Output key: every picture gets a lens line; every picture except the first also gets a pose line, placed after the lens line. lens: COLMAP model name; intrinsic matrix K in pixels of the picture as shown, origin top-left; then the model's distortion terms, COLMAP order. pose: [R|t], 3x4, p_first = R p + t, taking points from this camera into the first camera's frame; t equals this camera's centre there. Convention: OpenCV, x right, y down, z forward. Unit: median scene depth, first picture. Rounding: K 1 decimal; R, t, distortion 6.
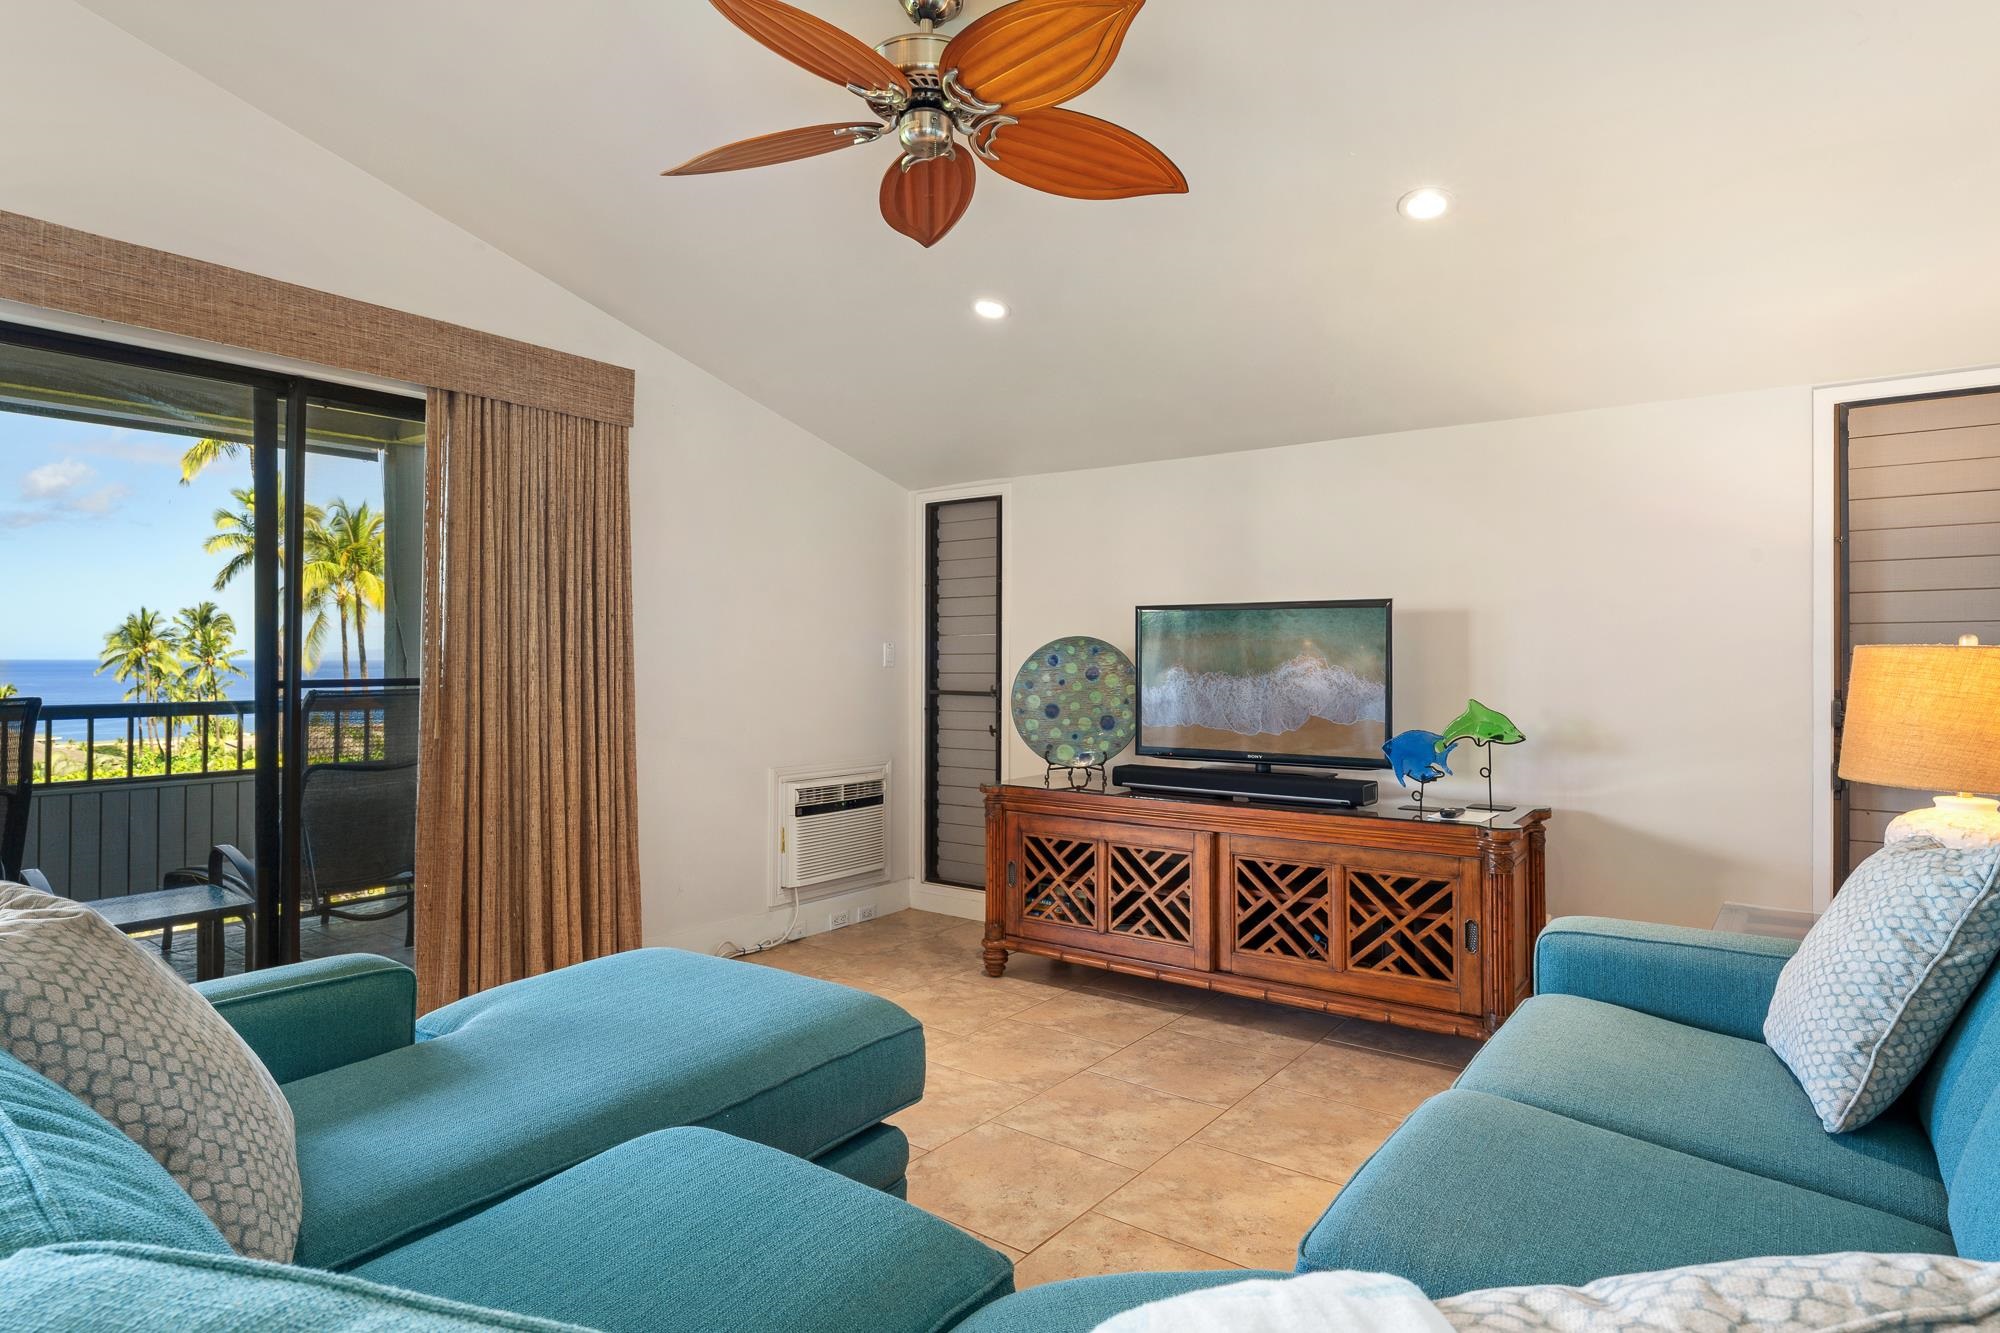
lens RADIAL K [[1079.3, 0, 979.7], [0, 1079.3, 705.0], [0, 0, 1]] dist [-0.018441, 0.000276]
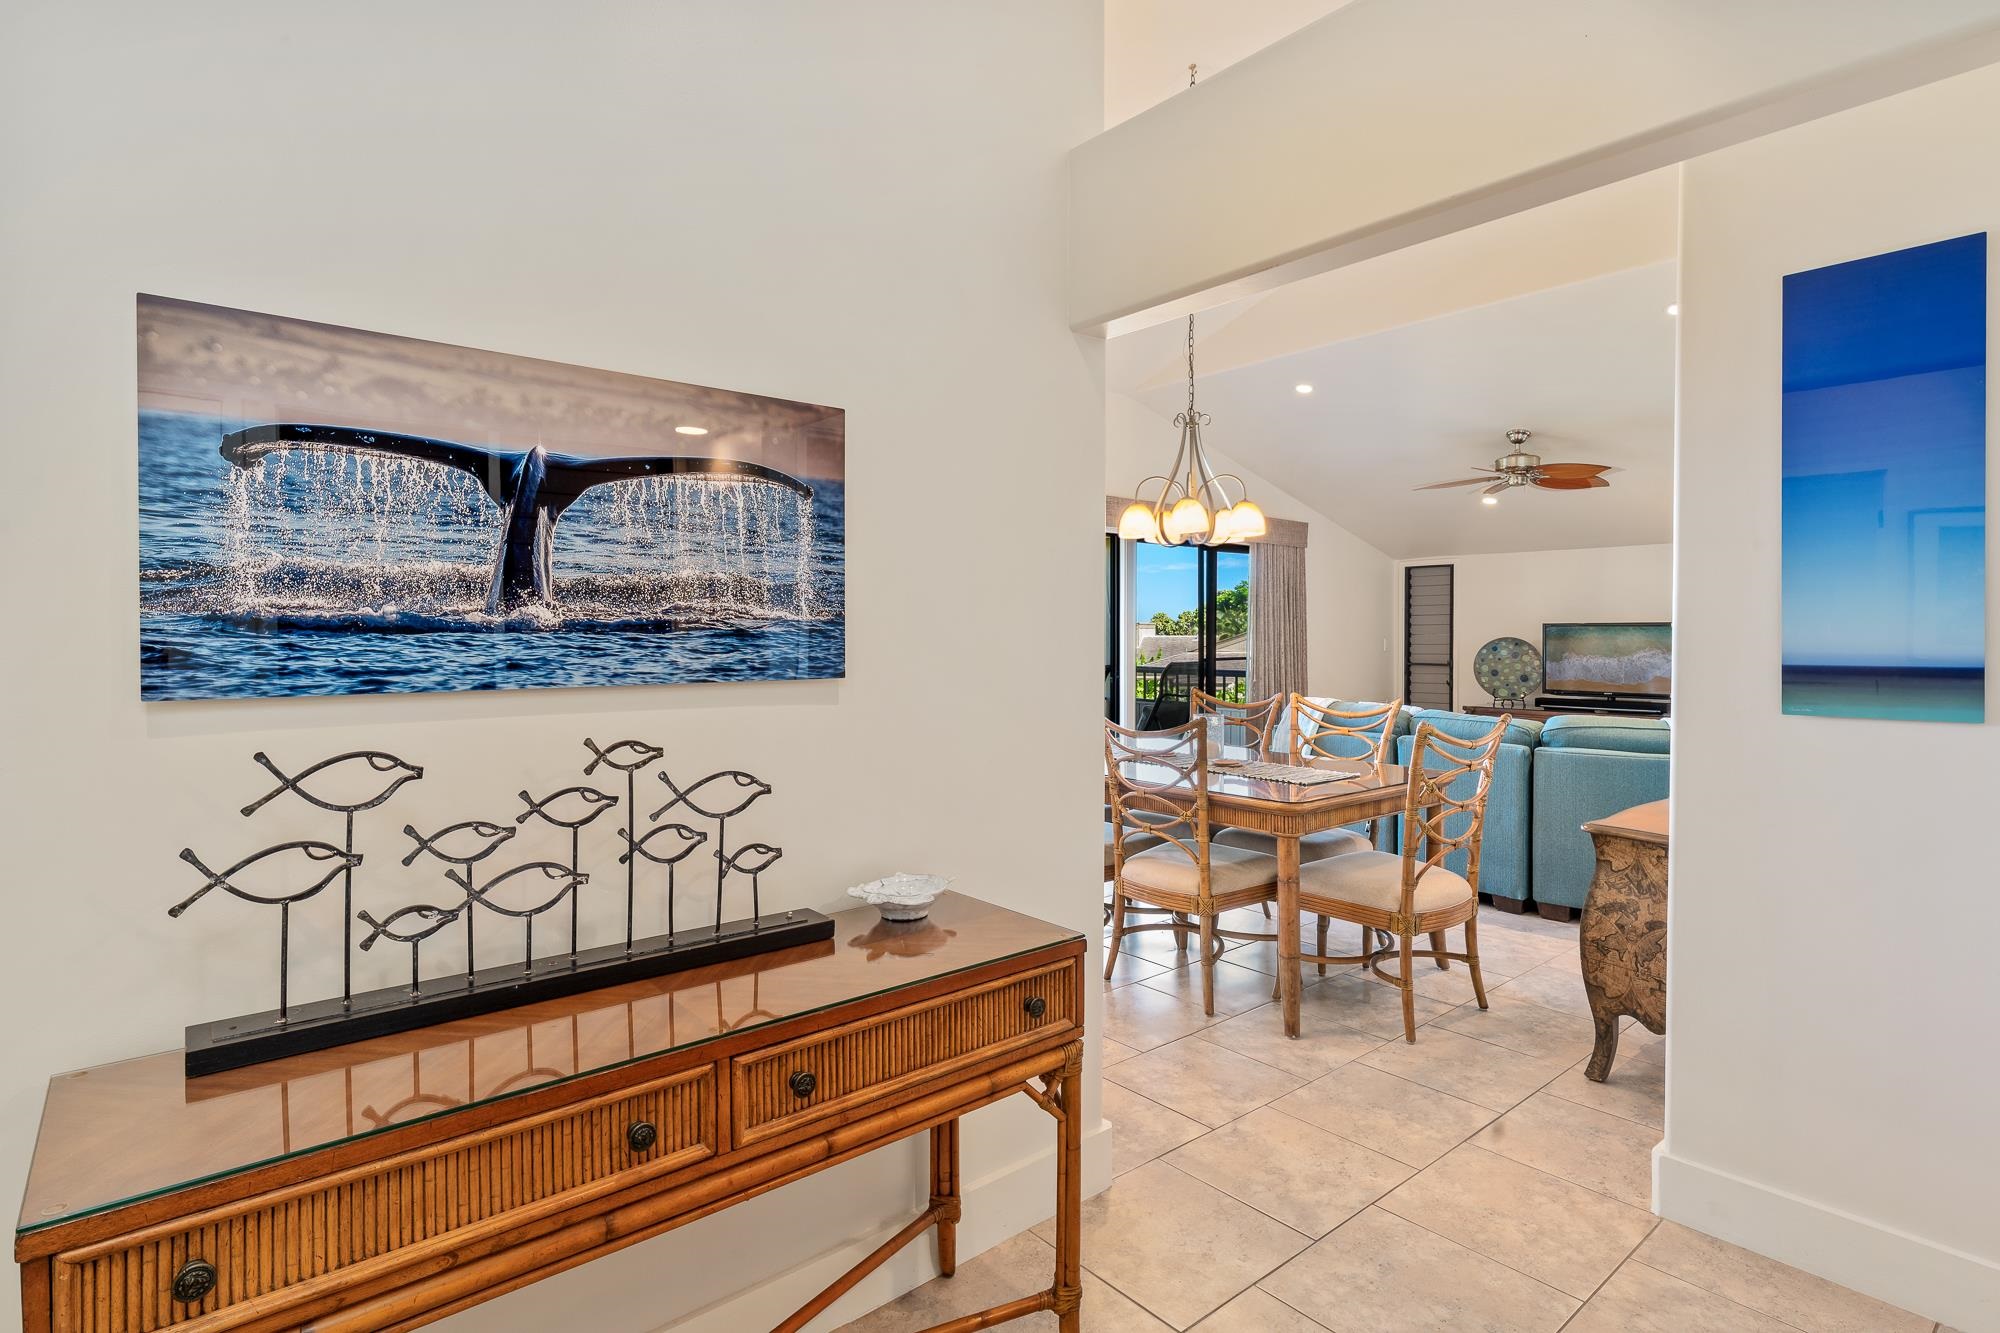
lens RADIAL K [[944.5, 0, 1019.1], [0, 944.5, 697.0], [0, 0, 1]] dist [-0.010487, 0.000041]
pose [[0.977438, 0.006544, -0.211123, -0.491633], [-0.001584, 0.999719, 0.023655, 0.011617], [0.211218, -0.022787, 0.977173, -1.083241]]
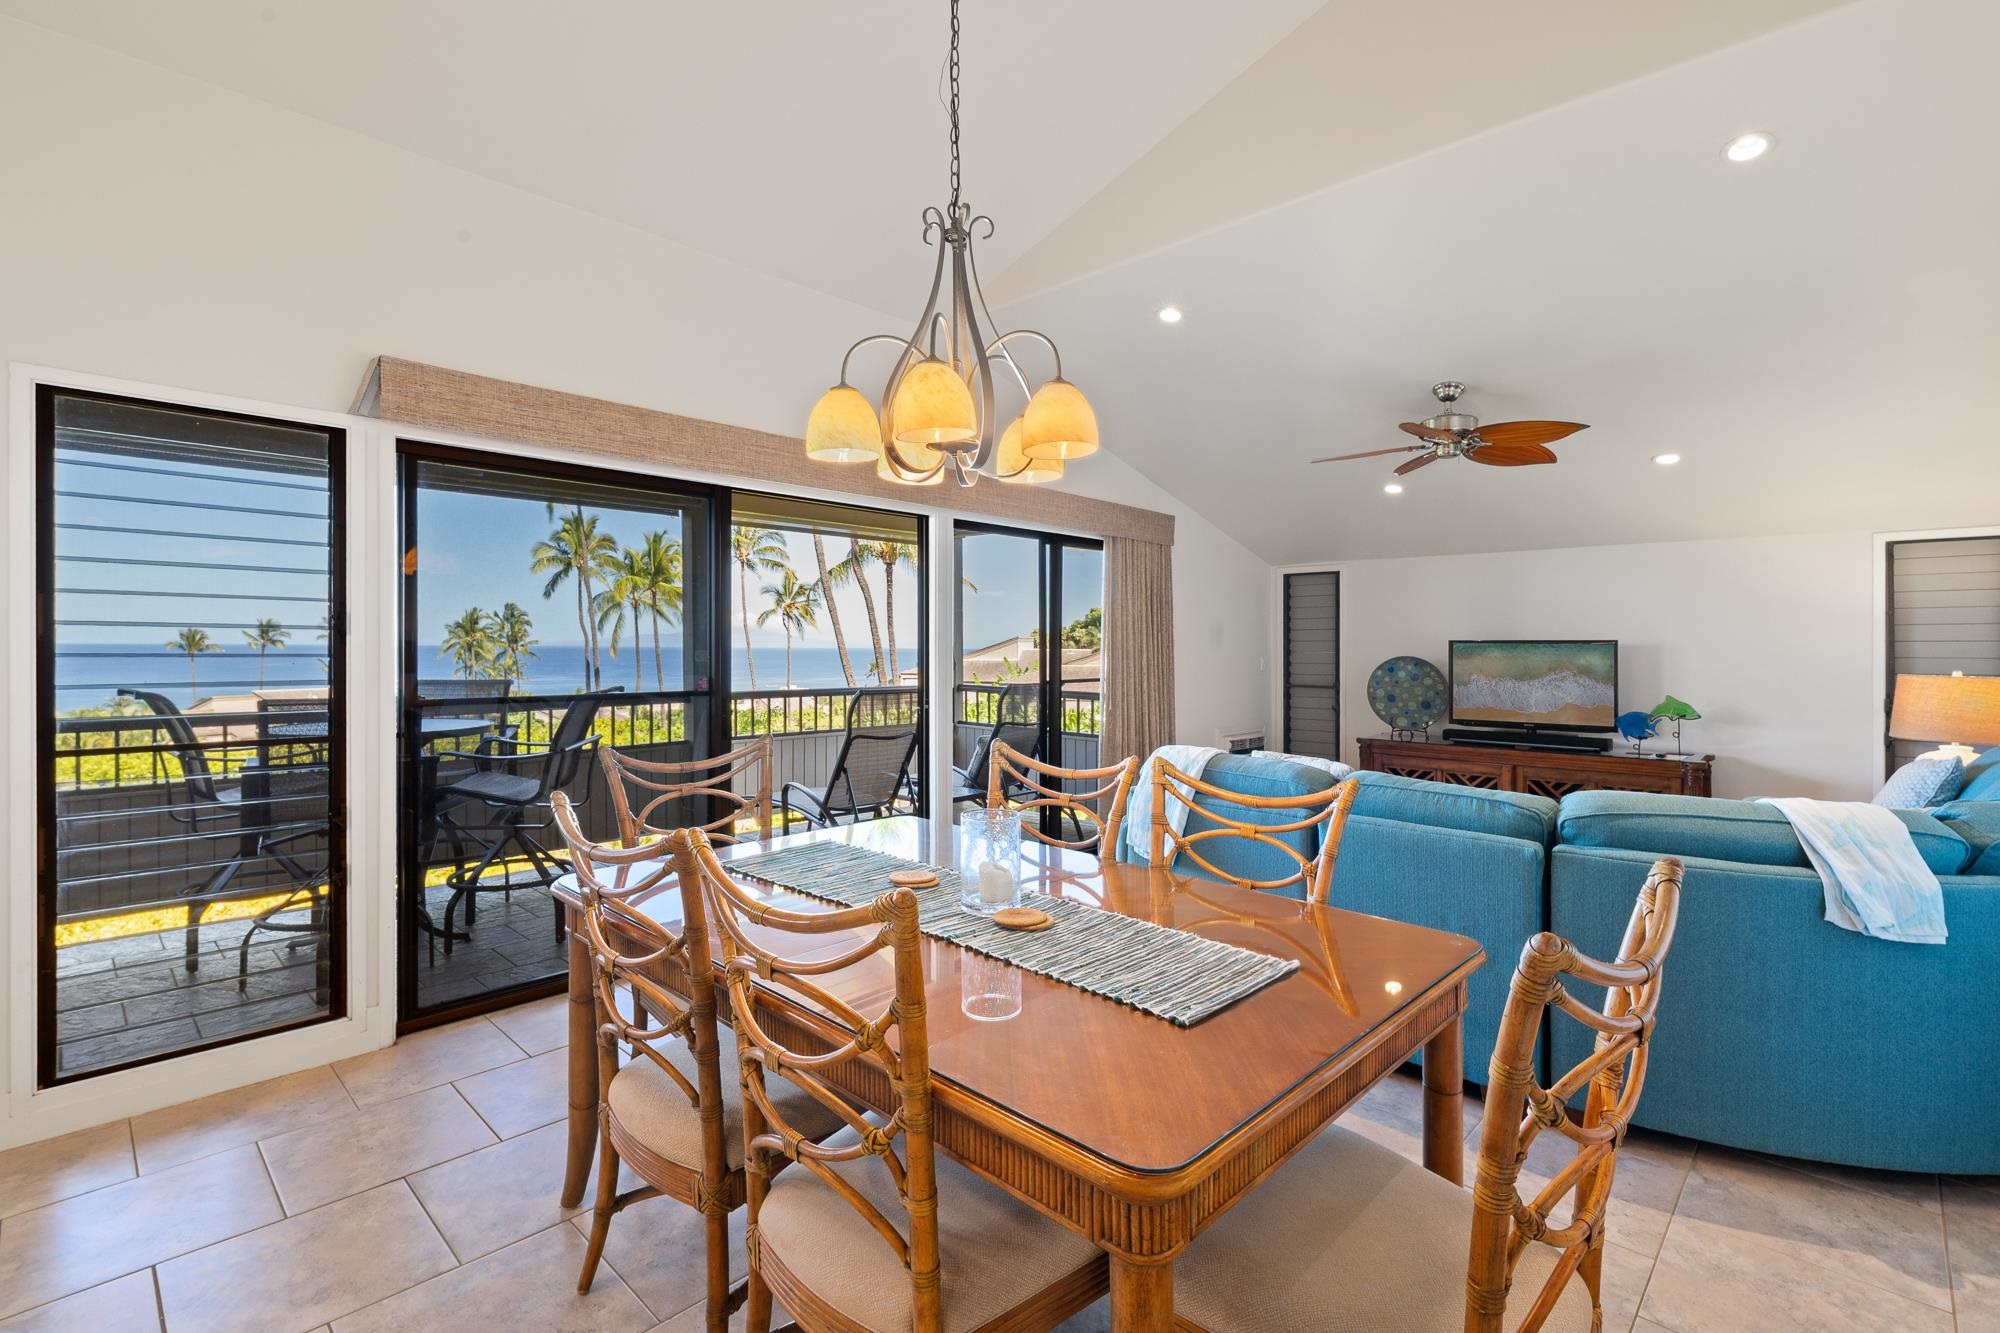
lens RADIAL K [[874.2, 0, 991.4], [0, 874.2, 675.7], [0, 0, 1]] dist [-0.007969, 0.000644]
pose [[0.992901, 0.006483, -0.118766, -0.452855], [-0.007722, 0.999920, -0.009980, -0.013127], [0.118692, 0.010826, 0.992872, -0.548590]]
